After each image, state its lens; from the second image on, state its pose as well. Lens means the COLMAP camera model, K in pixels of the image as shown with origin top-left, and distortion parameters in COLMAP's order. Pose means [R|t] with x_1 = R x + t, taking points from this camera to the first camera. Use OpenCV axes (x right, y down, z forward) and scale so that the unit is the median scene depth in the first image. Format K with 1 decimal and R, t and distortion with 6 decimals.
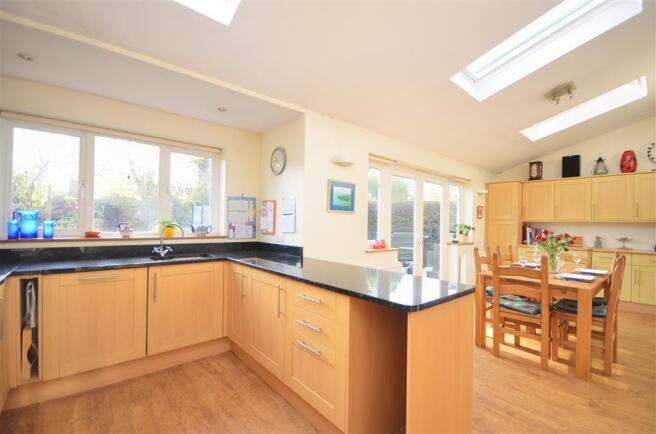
lens RADIAL K [[281.7, 0, 332.5], [0, 281.7, 223.5], [0, 0, 1]] dist [0.020409, -0.016673]
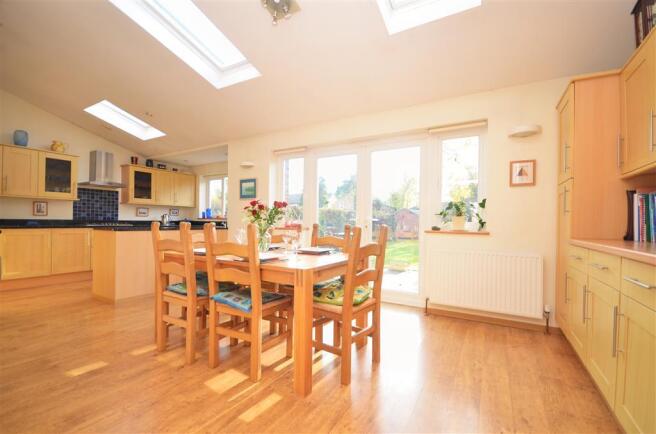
lens RADIAL K [[281.7, 0, 332.5], [0, 281.7, 223.5], [0, 0, 1]] dist [0.020409, -0.016673]
pose [[0.322742, -0.010009, -0.946434, 1.066758], [-0.007554, 0.999885, -0.013151, 0.069241], [0.946457, 0.011394, 0.322629, 0.639303]]
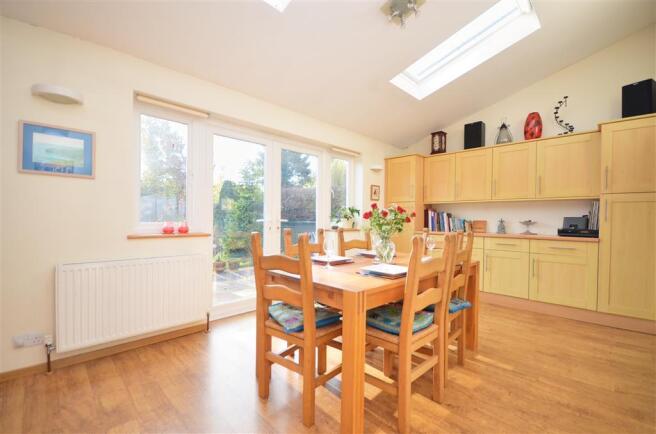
lens RADIAL K [[281.7, 0, 332.5], [0, 281.7, 223.5], [0, 0, 1]] dist [0.020409, -0.016673]
pose [[0.997935, -0.006178, 0.063937, 0.413579], [0.004926, 0.999793, 0.019719, 0.040625], [-0.064045, -0.019363, 0.997759, 0.215470]]
